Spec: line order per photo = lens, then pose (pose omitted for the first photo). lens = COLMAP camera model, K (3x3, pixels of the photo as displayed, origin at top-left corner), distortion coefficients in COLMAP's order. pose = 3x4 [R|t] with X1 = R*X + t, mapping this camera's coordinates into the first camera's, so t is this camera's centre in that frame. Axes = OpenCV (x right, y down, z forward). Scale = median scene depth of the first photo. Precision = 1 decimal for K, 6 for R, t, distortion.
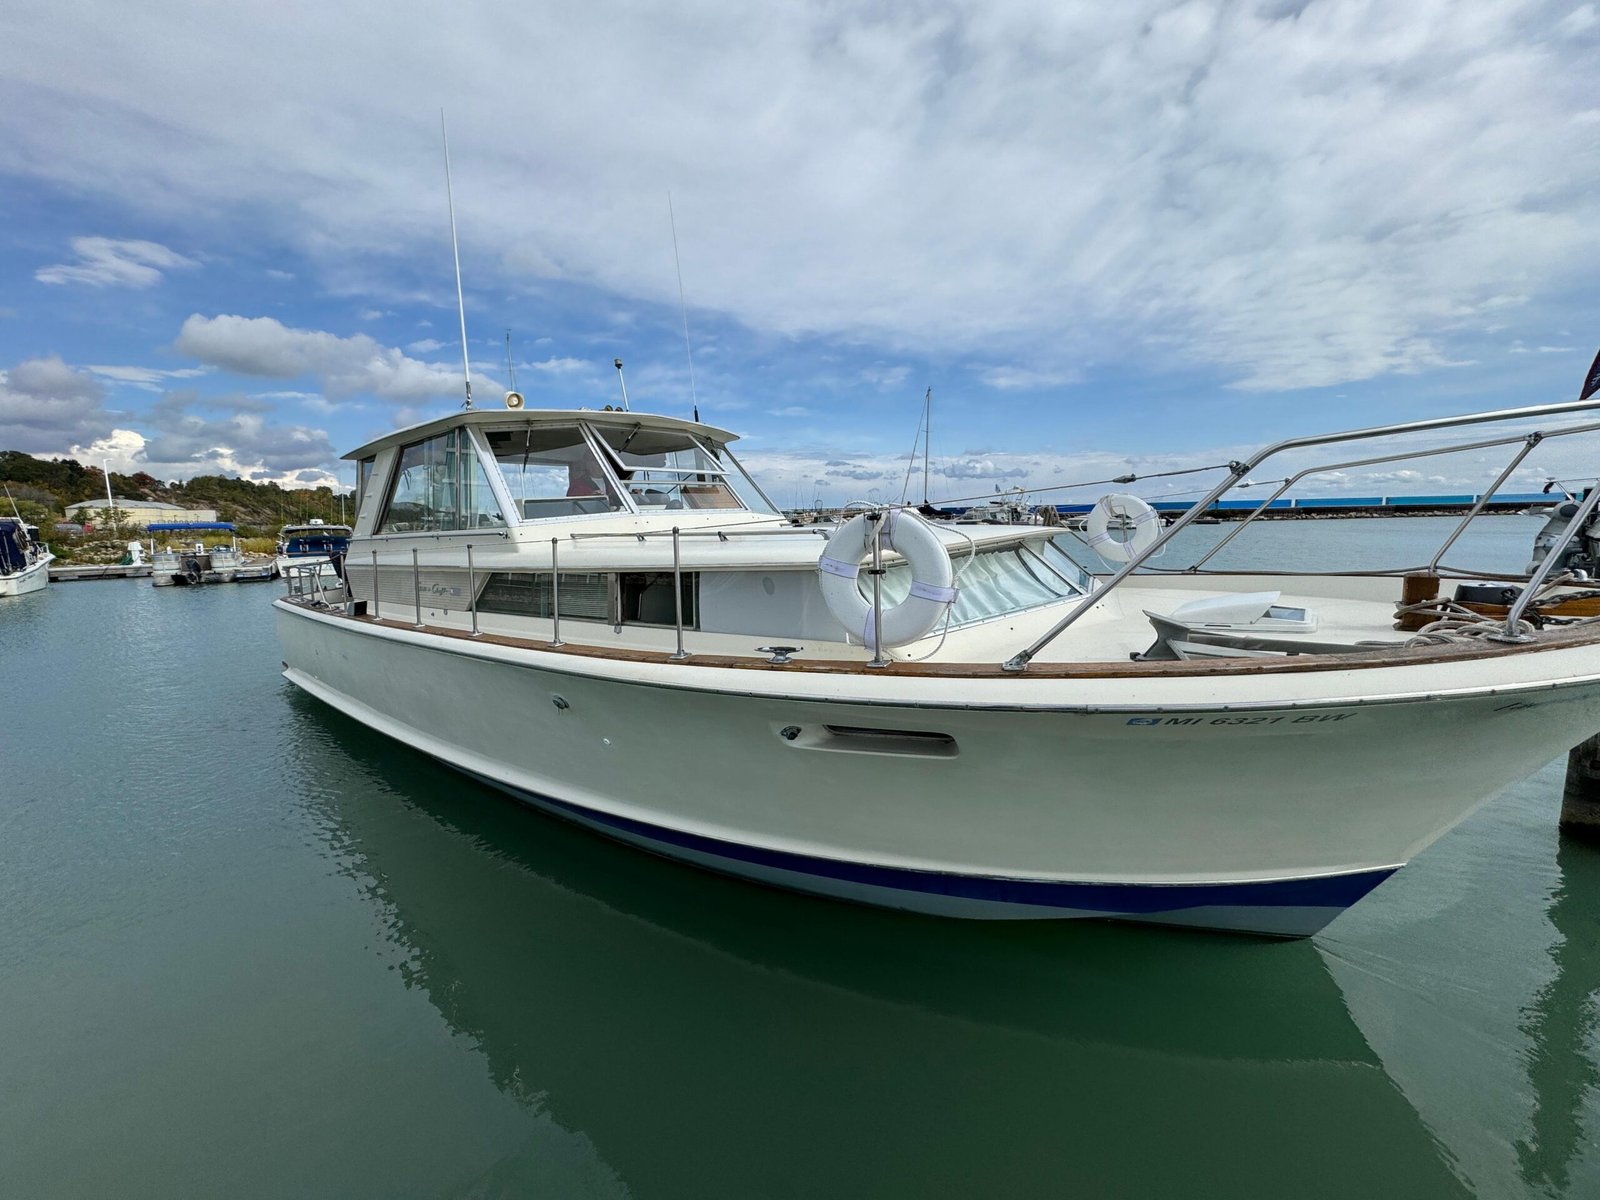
lens RADIAL K [[1044.9, 0, 777.1], [0, 1044.9, 639.2], [0, 0, 1]] dist [0.003076, 0.002986]
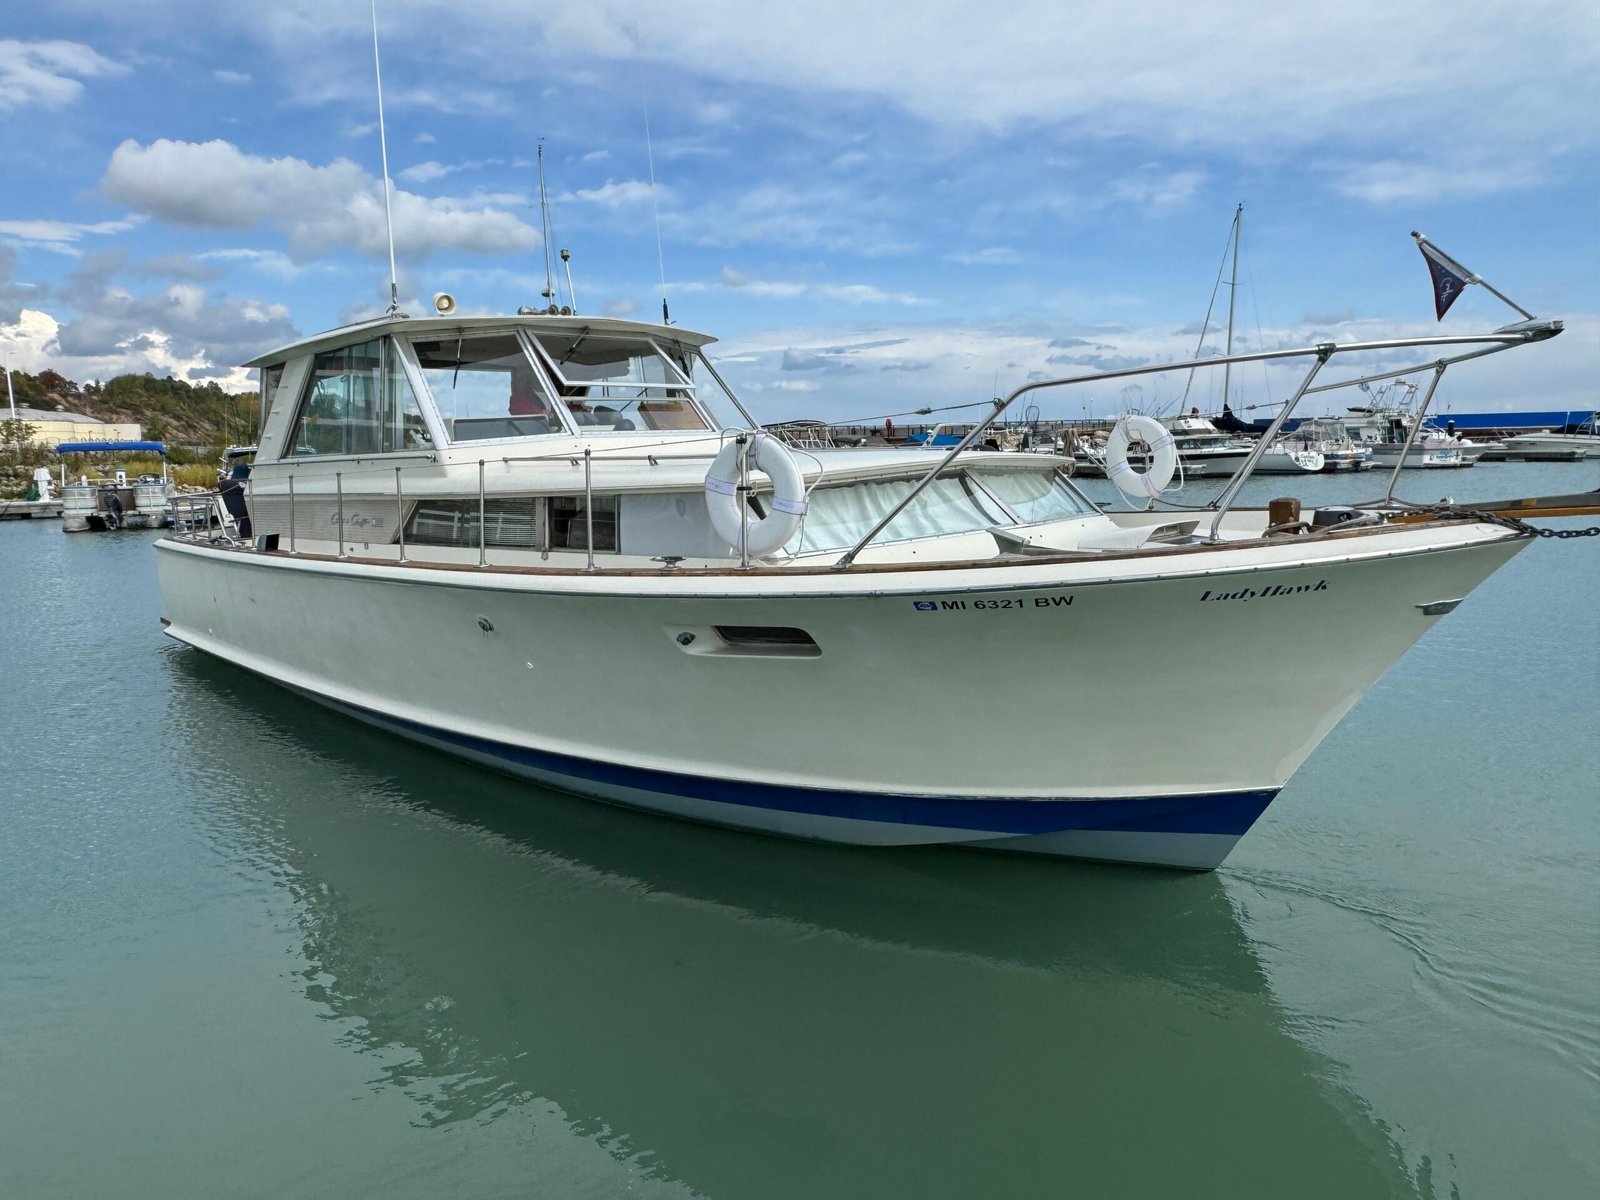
lens RADIAL K [[1044.9, 0, 784.1], [0, 1044.9, 597.1], [0, 0, 1]] dist [0.003076, 0.002986]
pose [[0.983994, 0.028764, -0.175863, 0.008497], [-0.021833, 0.998912, 0.041218, -0.046481], [0.176857, -0.036719, 0.983551, 0.388113]]
